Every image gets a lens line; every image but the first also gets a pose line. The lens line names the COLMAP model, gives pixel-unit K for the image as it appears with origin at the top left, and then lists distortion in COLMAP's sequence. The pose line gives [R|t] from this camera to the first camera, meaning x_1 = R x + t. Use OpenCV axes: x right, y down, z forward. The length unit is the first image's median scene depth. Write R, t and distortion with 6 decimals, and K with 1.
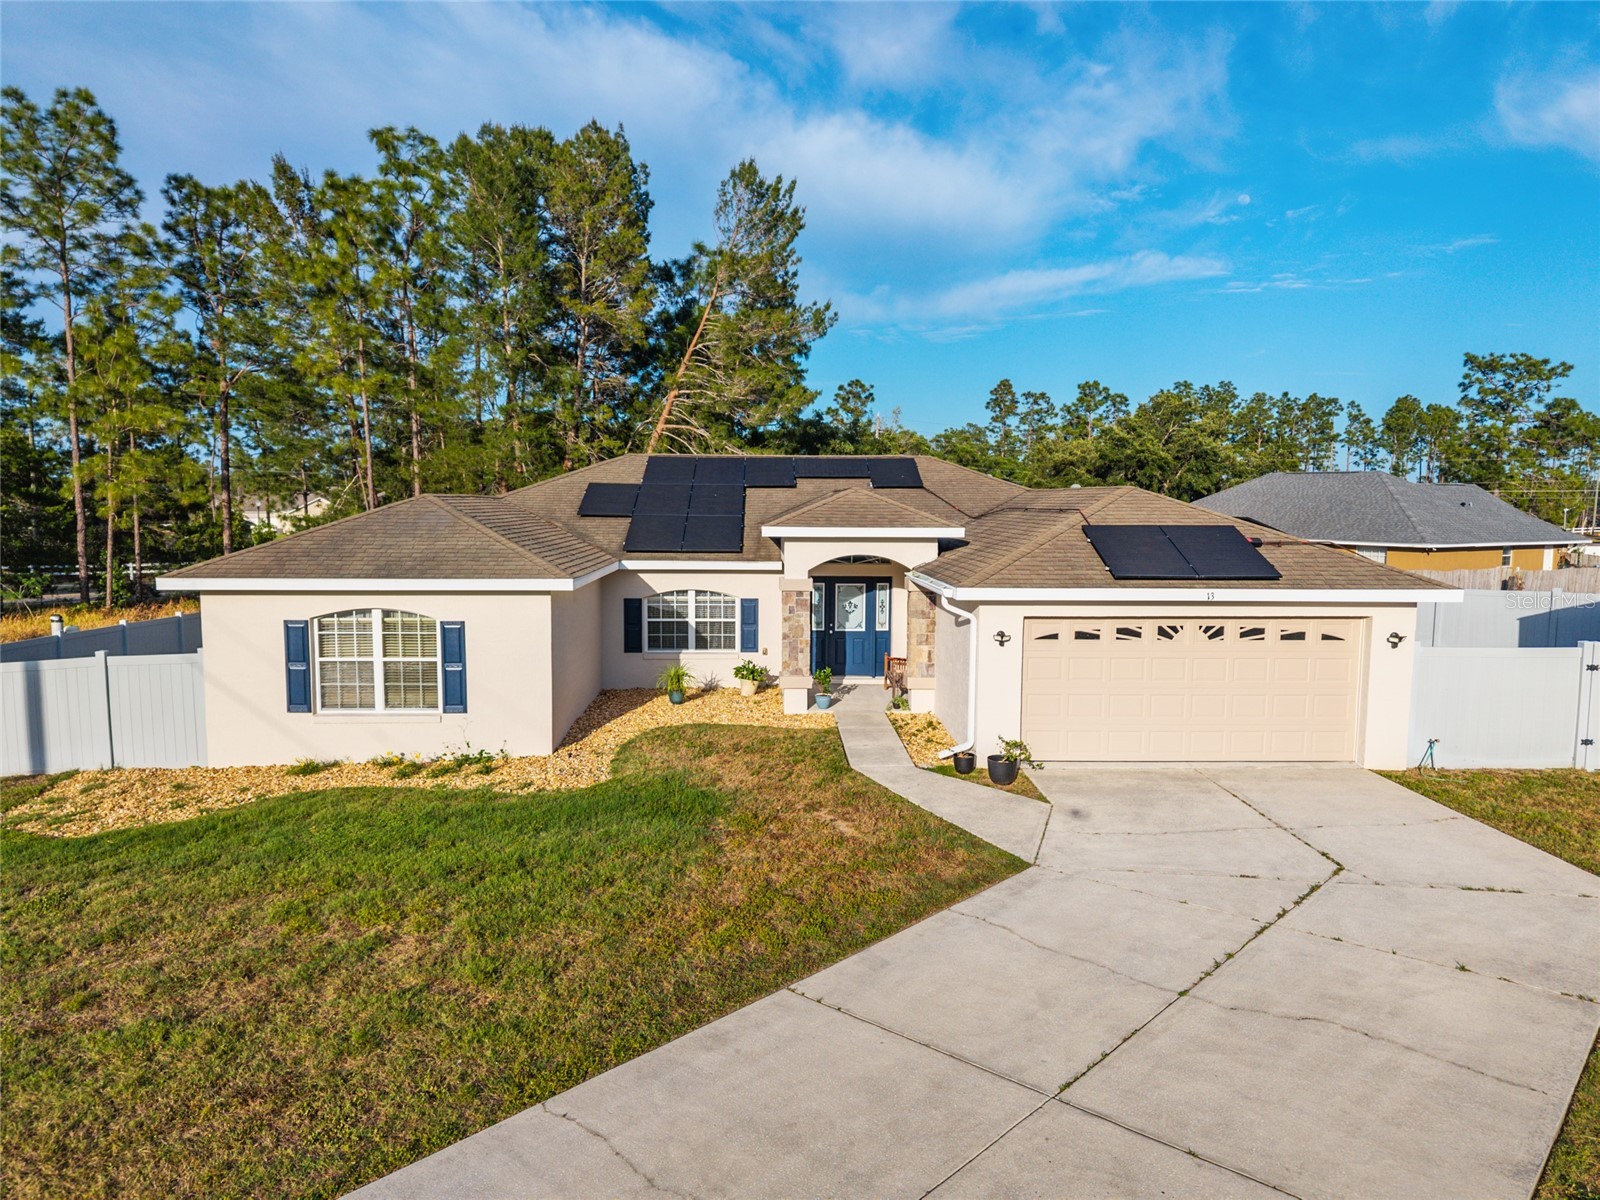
lens RADIAL K [[1073.5, 0, 791.6], [0, 1073.5, 595.9], [0, 0, 1]] dist [-0.000957, 0.007392]
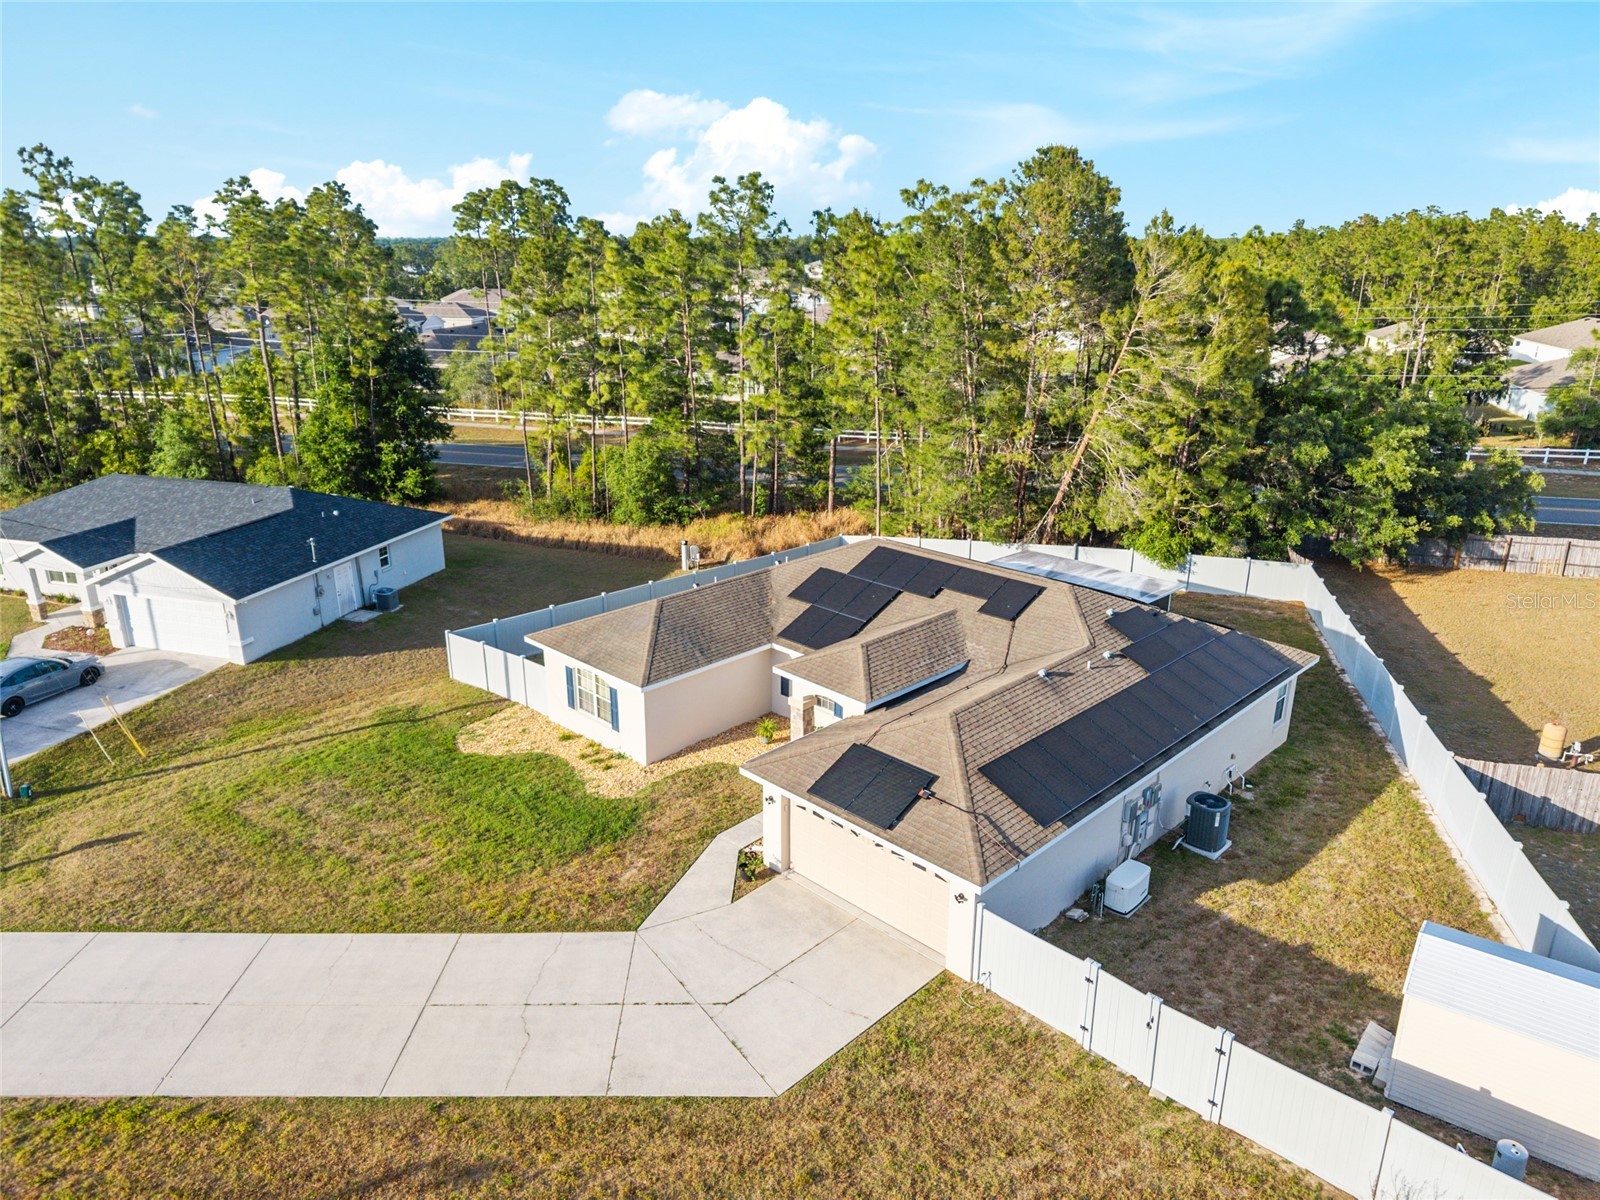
lens RADIAL K [[1065.4, 0, 791.8], [0, 1065.4, 598.5], [0, 0, 1]] dist [0.032939, -0.031922]
pose [[0.688664, 0.227557, -0.688447, 0.966048], [-0.065036, 0.965036, 0.253923, -0.517012], [0.722158, -0.130093, 0.679385, -0.061083]]
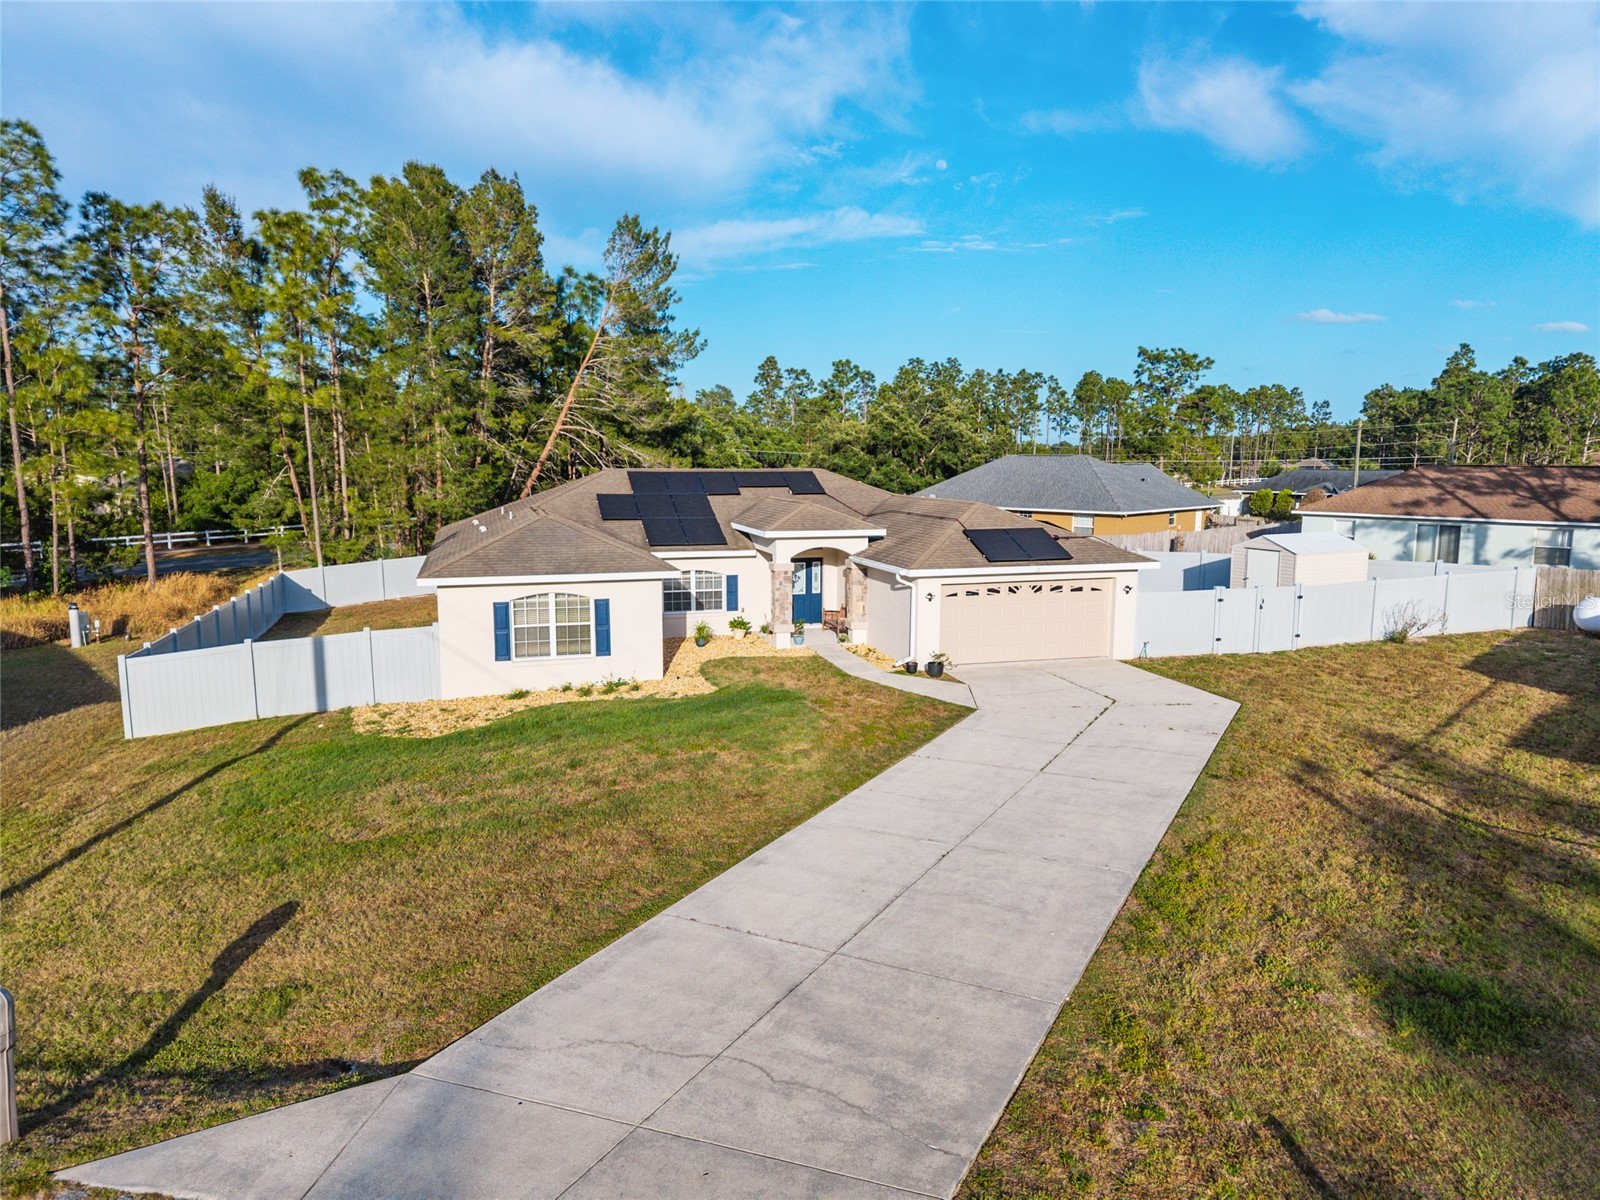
lens RADIAL K [[1065.4, 0, 791.8], [0, 1065.4, 598.5], [0, 0, 1]] dist [0.032939, -0.031922]
pose [[0.968308, -0.038314, 0.246804, -0.340094], [0.026523, 0.998350, 0.050924, -0.039523], [-0.248348, -0.042764, 0.967727, -0.479664]]
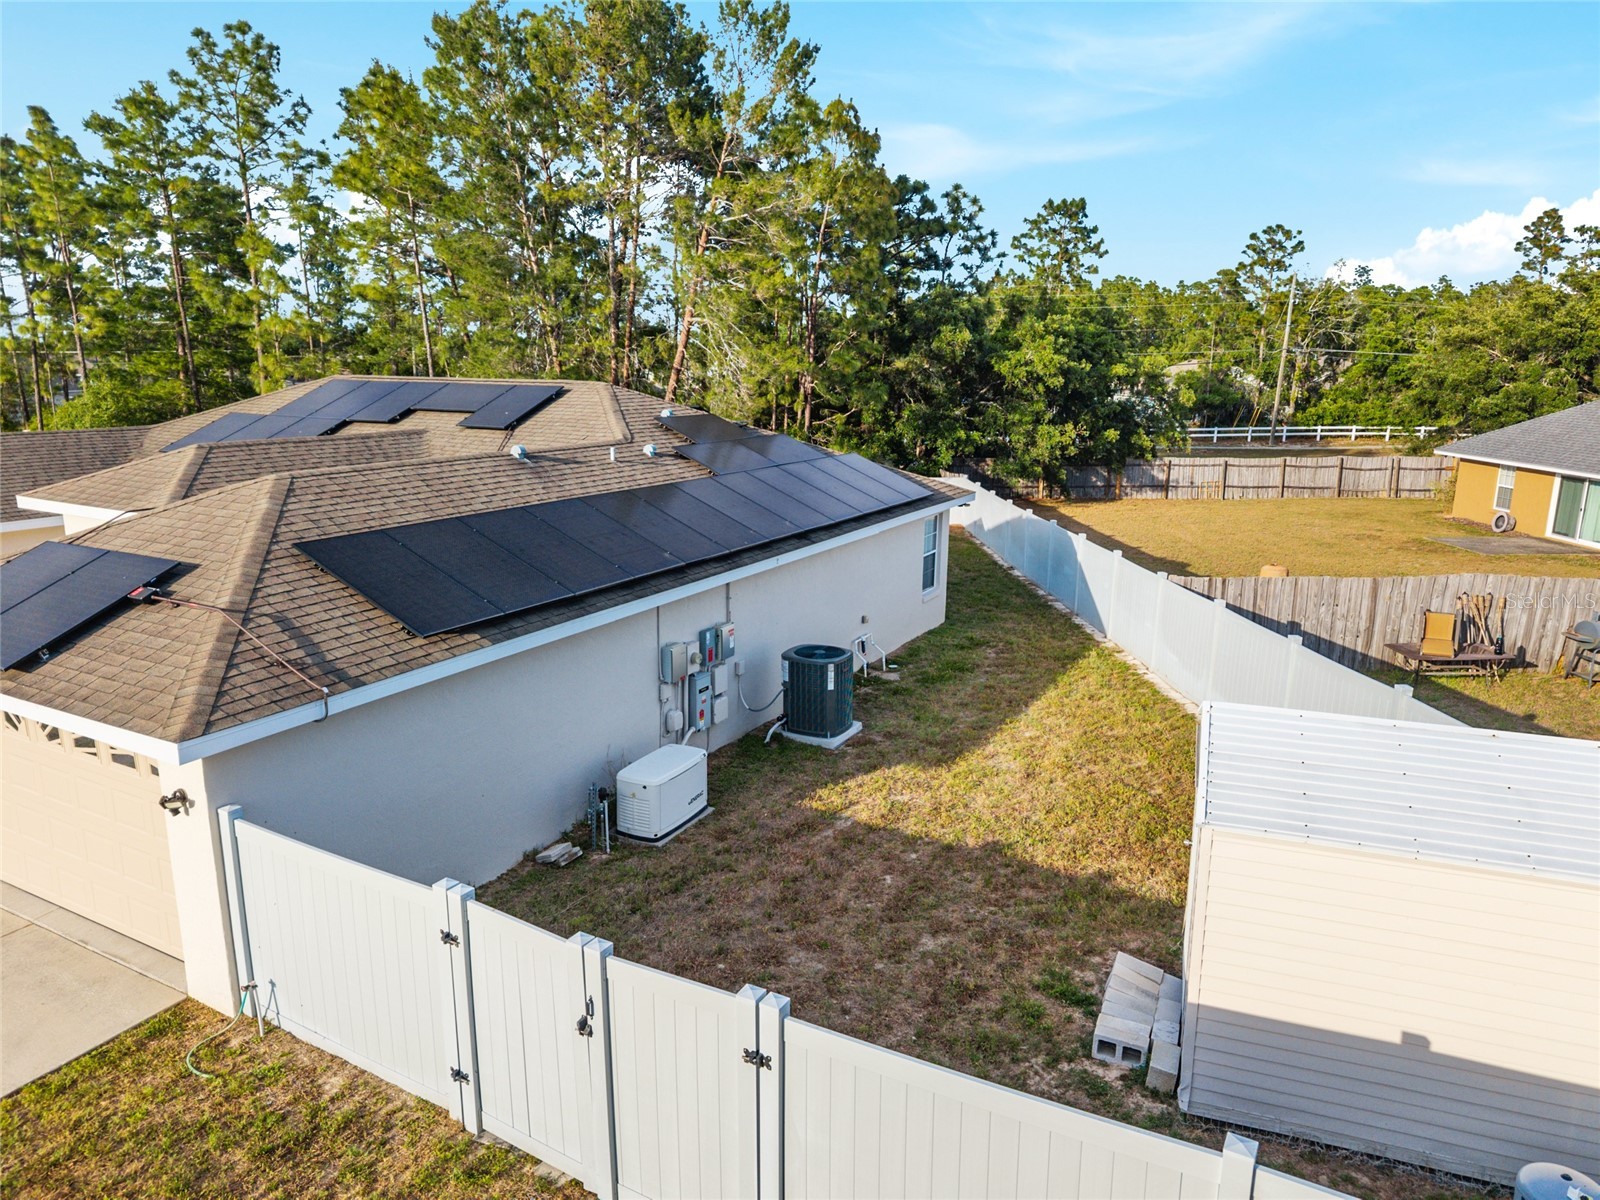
lens RADIAL K [[1056.9, 0, 776.4], [0, 1056.9, 597.0], [0, 0, 1]] dist [0.064143, -0.083391]
pose [[0.854584, 0.110917, -0.507329, 0.825628], [-0.043880, 0.988854, 0.142277, -0.120479], [0.517455, -0.099326, 0.849926, 0.515568]]
